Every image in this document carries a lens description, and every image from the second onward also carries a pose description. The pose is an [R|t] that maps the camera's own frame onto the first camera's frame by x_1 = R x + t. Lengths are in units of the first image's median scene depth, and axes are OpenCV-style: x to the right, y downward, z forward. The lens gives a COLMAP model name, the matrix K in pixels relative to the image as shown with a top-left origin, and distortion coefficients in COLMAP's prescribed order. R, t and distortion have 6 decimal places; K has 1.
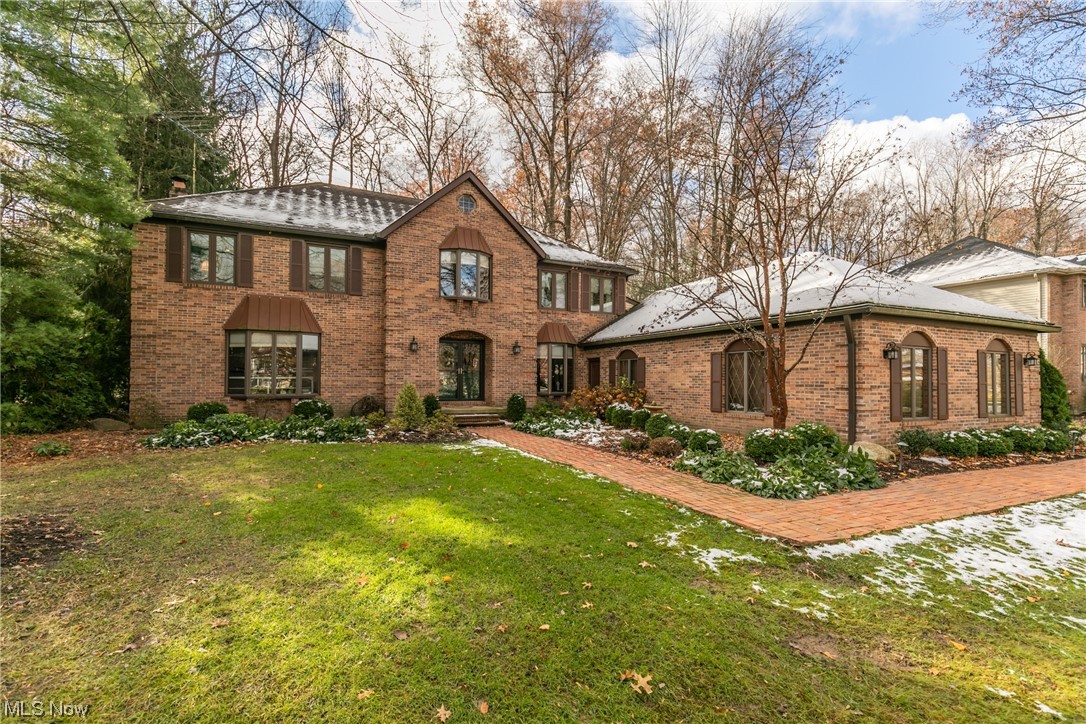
lens RADIAL K [[486.0, 0, 543.5], [0, 486.0, 363.1], [0, 0, 1]] dist [0.010633, -0.001980]
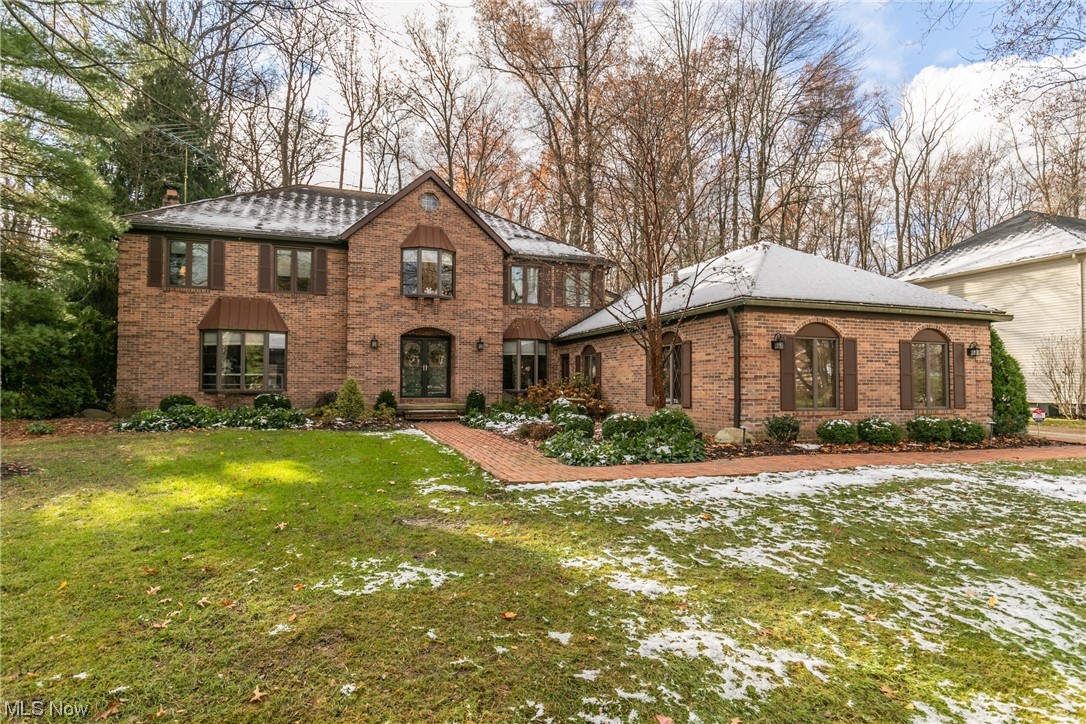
lens RADIAL K [[568.1, 0, 544.3], [0, 568.1, 358.1], [0, 0, 1]] dist [0.006807, -0.001294]
pose [[0.994009, -0.007129, -0.109064, 0.228189], [0.005804, 0.999905, -0.012463, 0.013868], [0.109142, 0.011755, 0.993957, -0.158367]]
